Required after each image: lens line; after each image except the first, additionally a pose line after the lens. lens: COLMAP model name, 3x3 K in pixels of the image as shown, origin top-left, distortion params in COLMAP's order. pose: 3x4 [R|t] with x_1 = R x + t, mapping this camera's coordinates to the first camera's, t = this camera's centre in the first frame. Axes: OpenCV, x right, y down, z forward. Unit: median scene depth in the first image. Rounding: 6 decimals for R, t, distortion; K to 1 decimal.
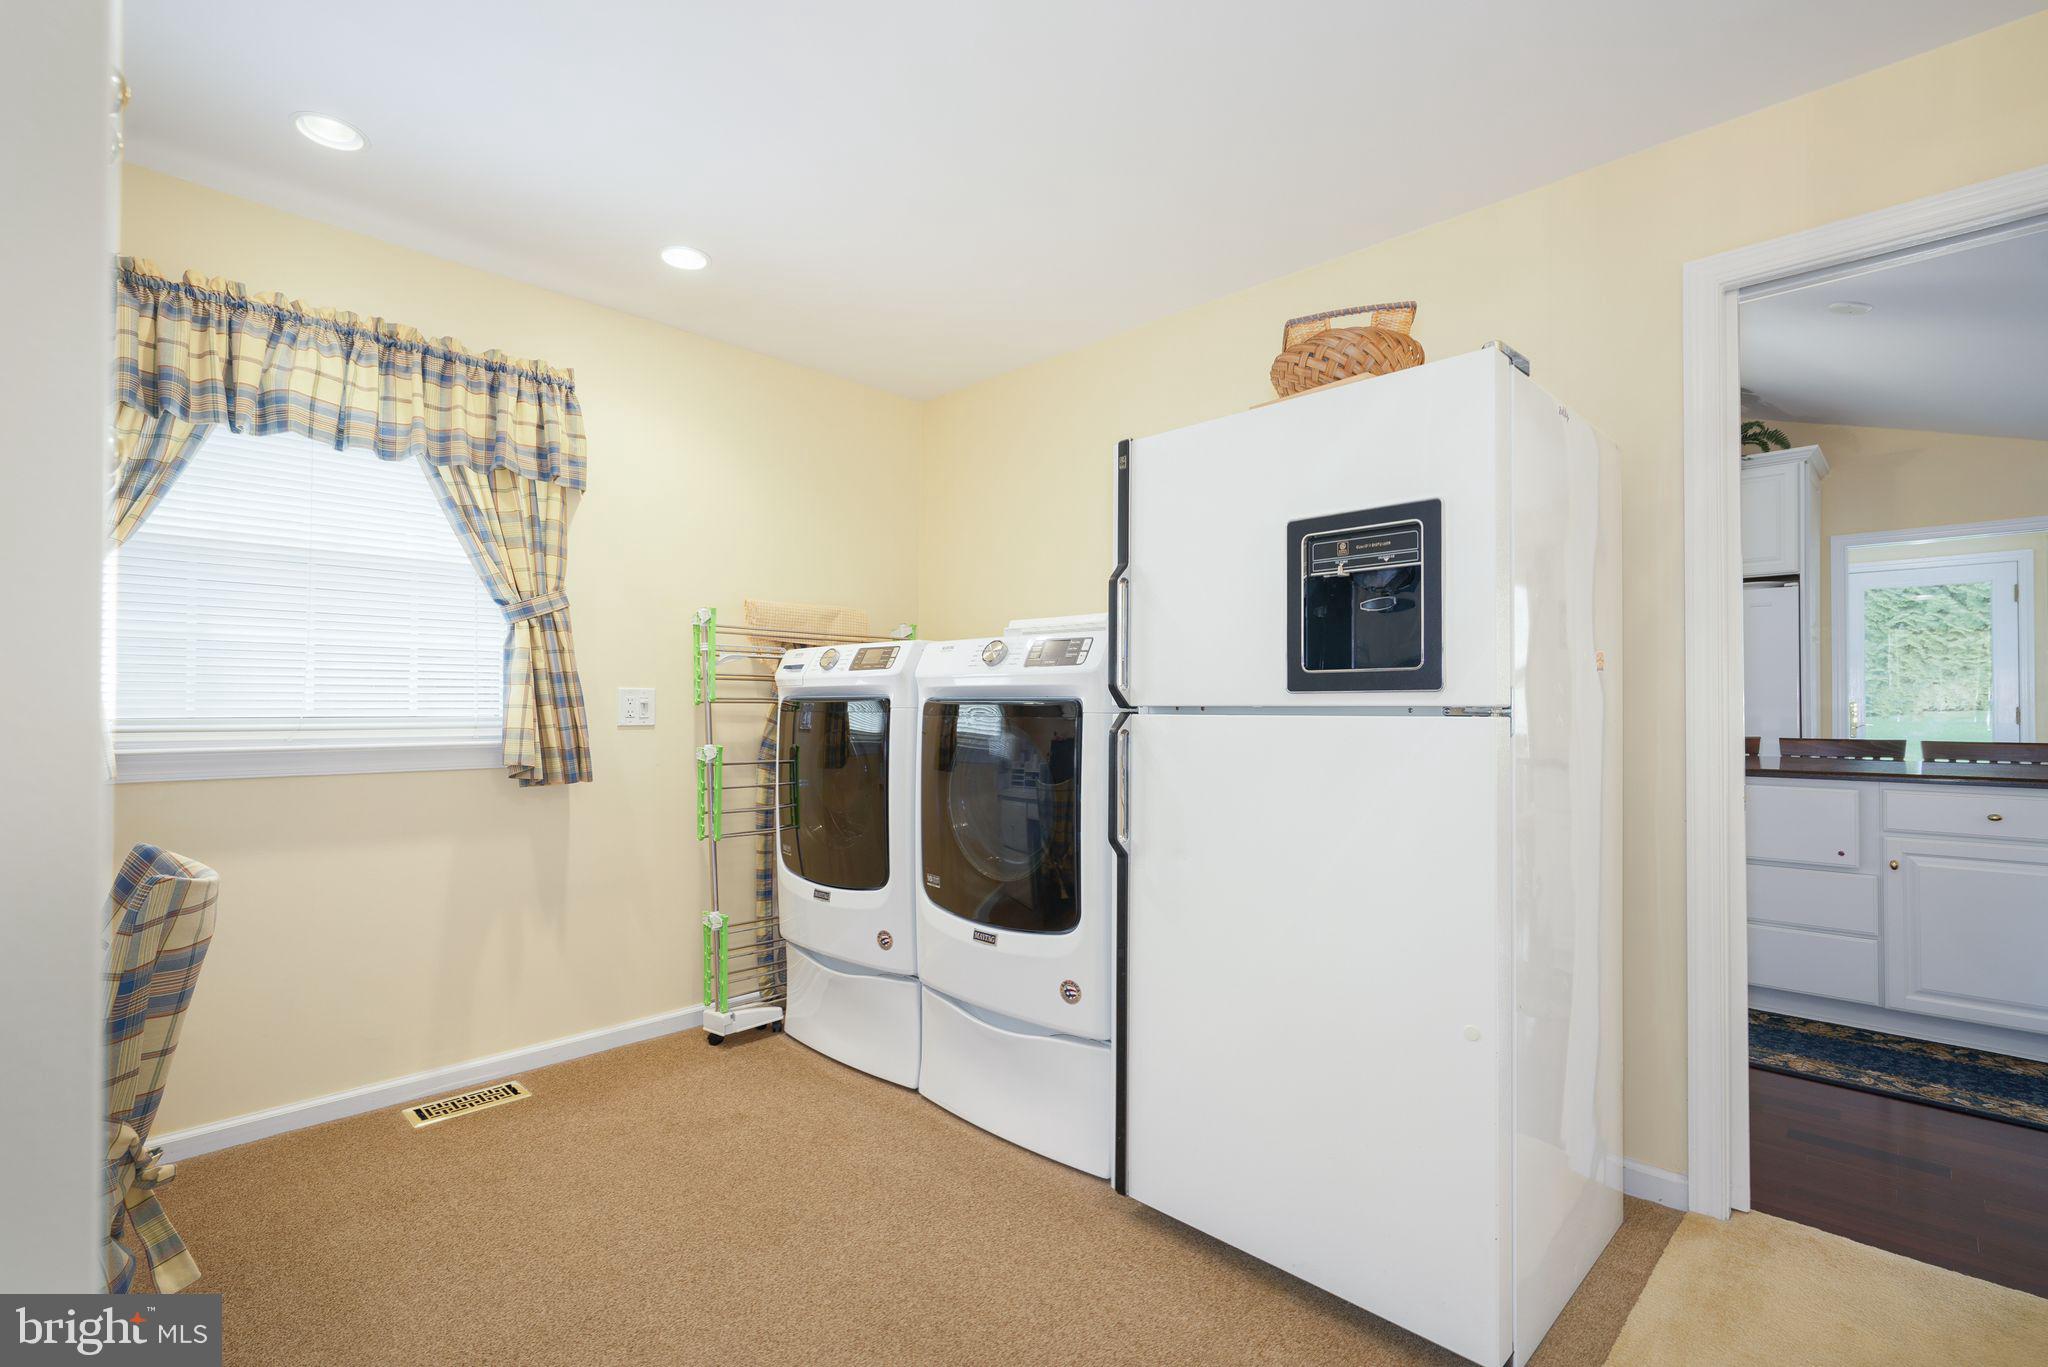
lens RADIAL K [[929.7, 0, 1026.4], [0, 929.7, 697.5], [0, 0, 1]] dist [0.001848, 0.000603]
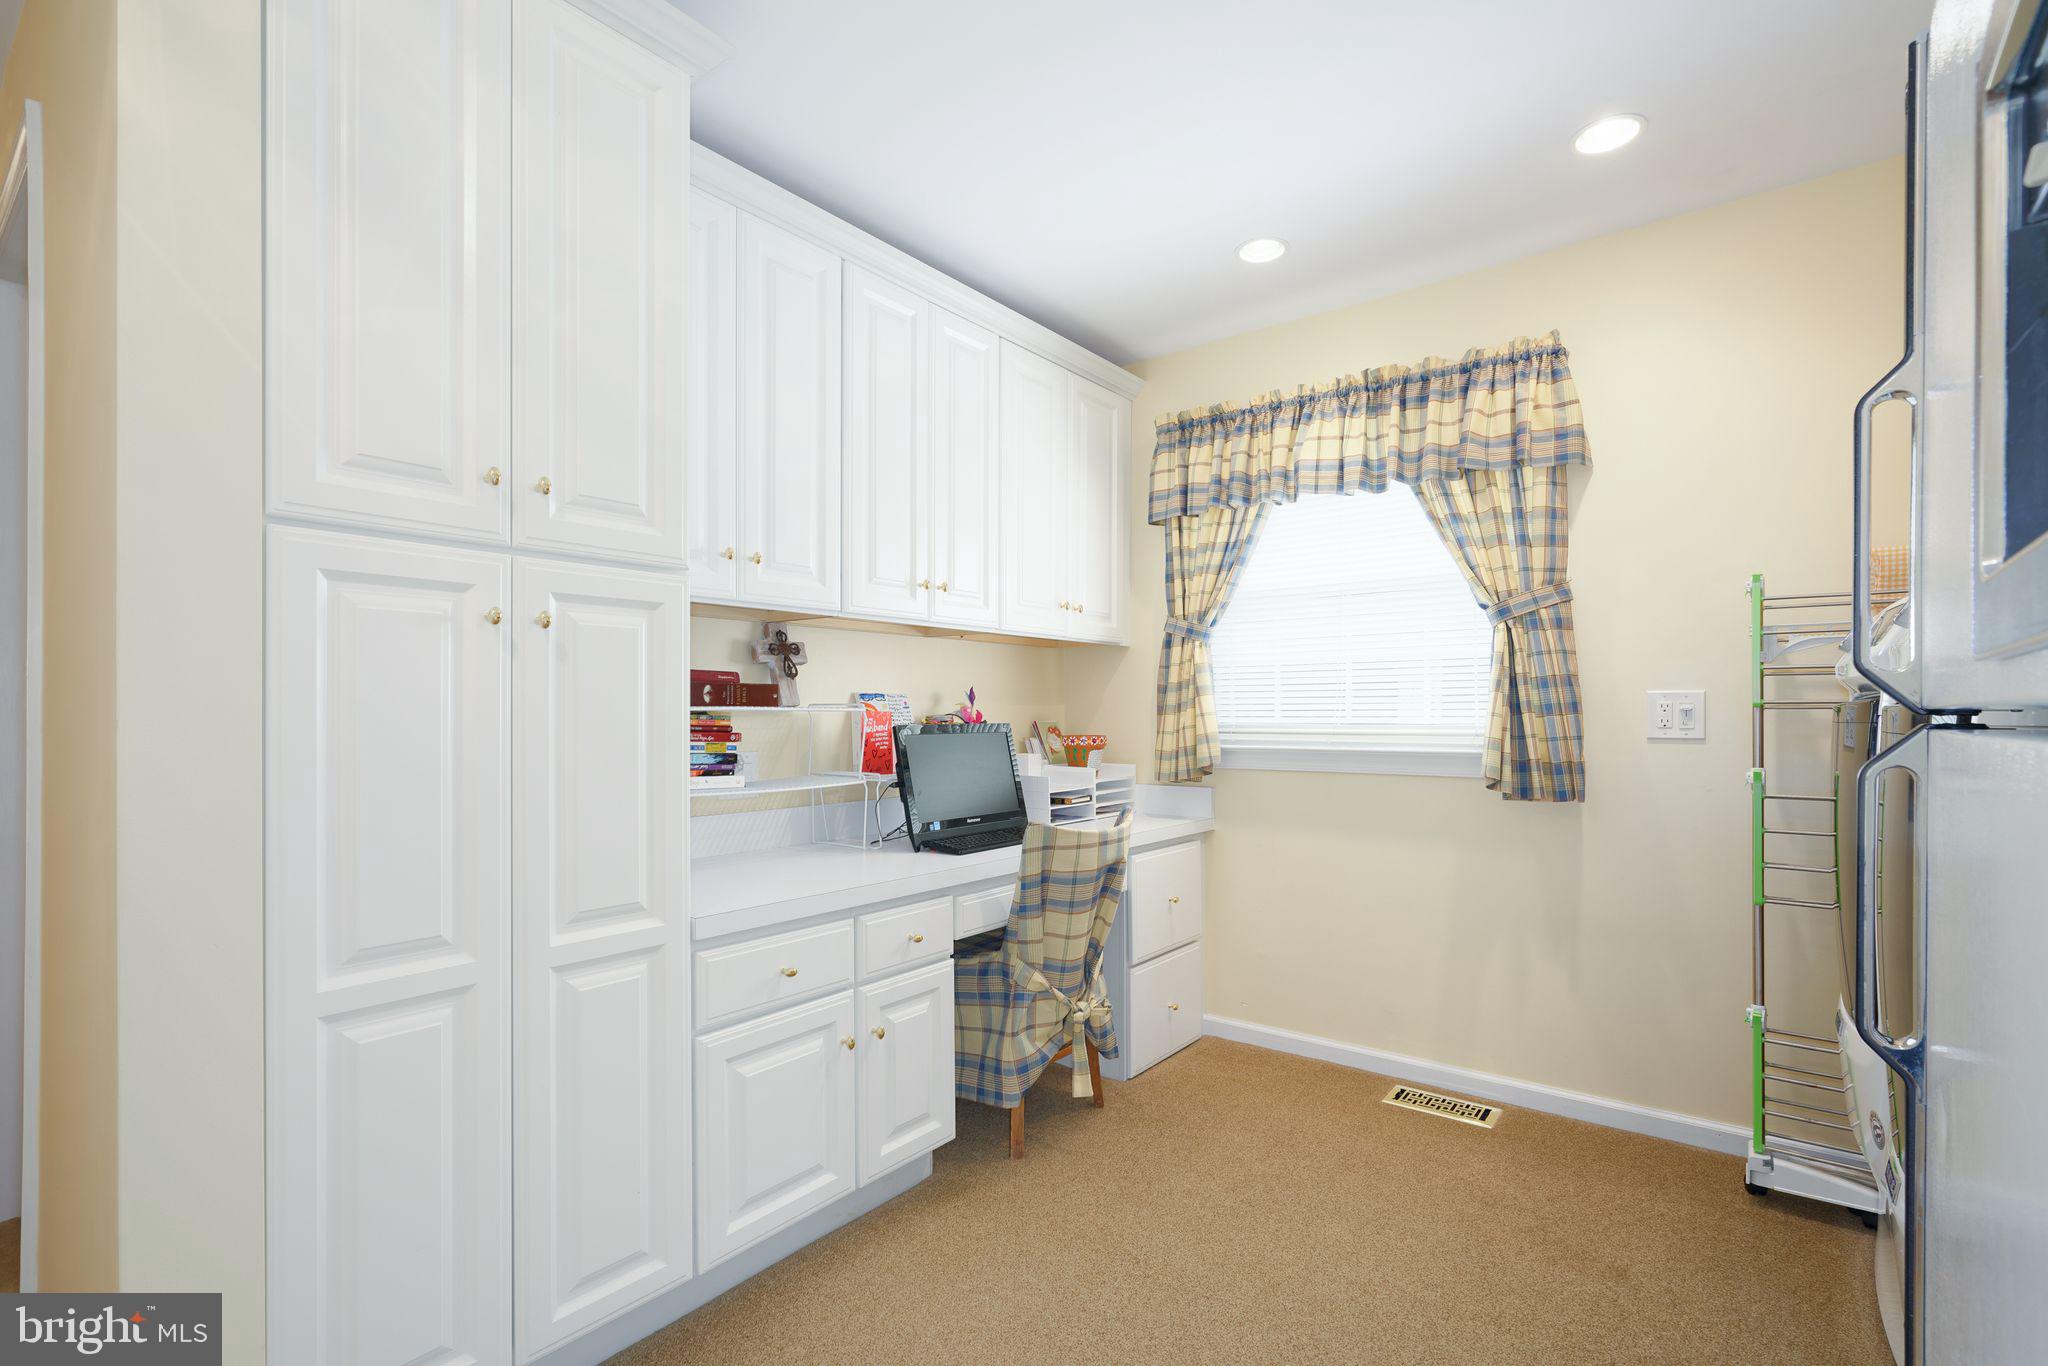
lens RADIAL K [[929.7, 0, 1038.7], [0, 929.7, 714.8], [0, 0, 1]] dist [0.001848, 0.000603]
pose [[0.123406, -0.002430, -0.992353, 0.338247], [0.010423, 0.999945, -0.001153, 0.006072], [0.992301, -0.010201, 0.123425, 0.424932]]
